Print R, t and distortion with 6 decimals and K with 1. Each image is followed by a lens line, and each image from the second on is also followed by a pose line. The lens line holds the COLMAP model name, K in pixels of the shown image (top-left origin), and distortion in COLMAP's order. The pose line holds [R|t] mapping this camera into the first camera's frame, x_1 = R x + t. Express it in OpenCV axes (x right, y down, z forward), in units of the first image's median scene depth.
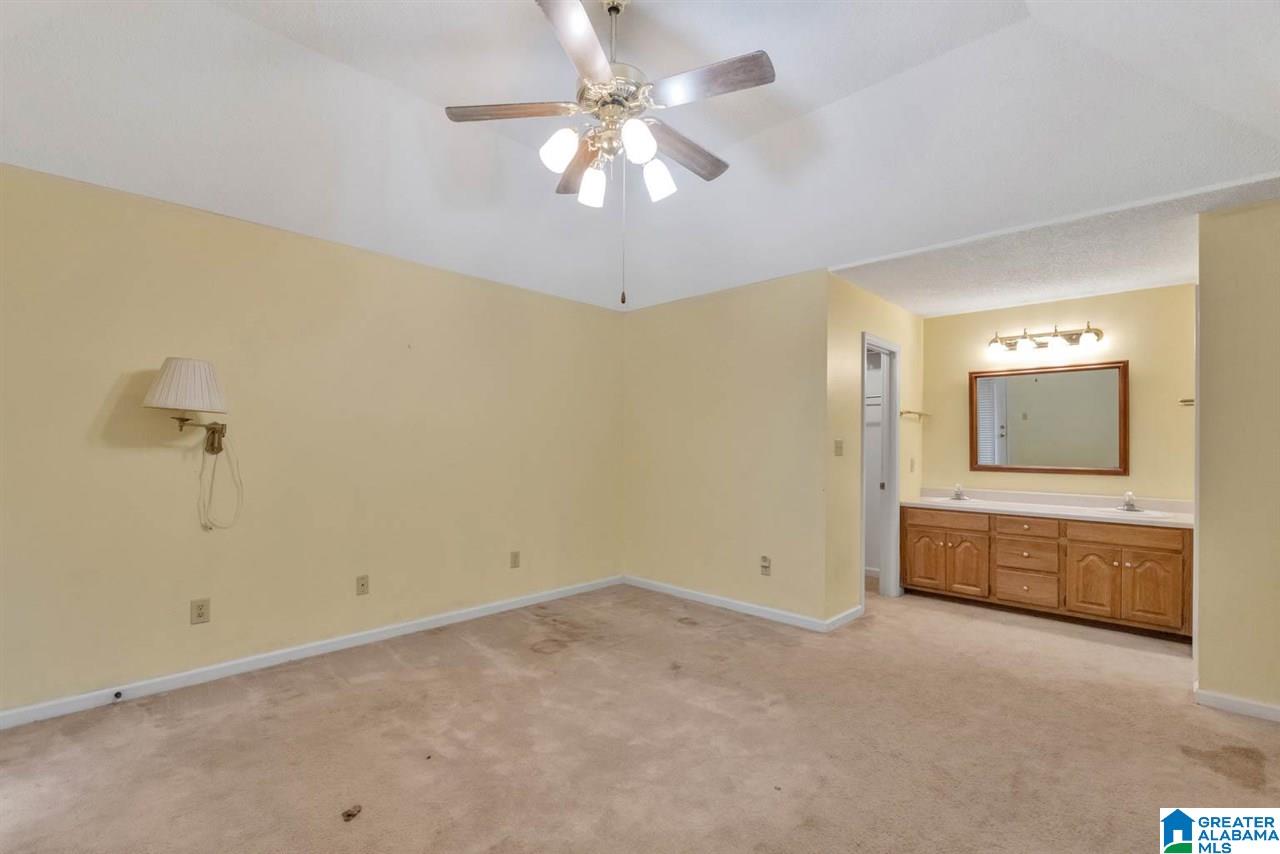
lens RADIAL K [[577.6, 0, 640.4], [0, 577.6, 442.4], [0, 0, 1]] dist [0.003027, 0.000242]
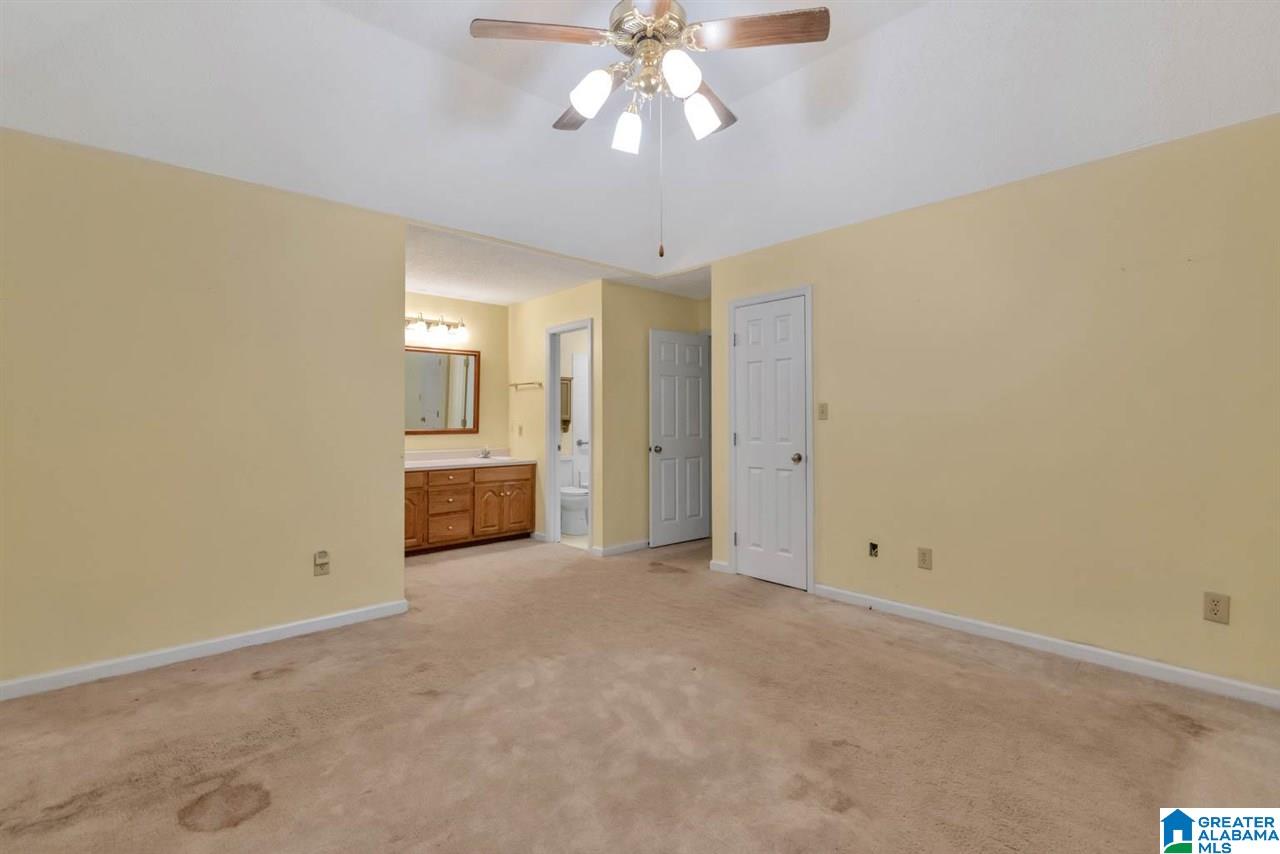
lens RADIAL K [[587.4, 0, 640.6], [0, 587.4, 414.5], [0, 0, 1]] dist [-0.002115, -0.000416]
pose [[0.054059, 0.002802, 0.998534, -0.582687], [-0.001543, 0.999995, -0.002723, 0.015572], [-0.998537, -0.001393, 0.054063, 0.560319]]
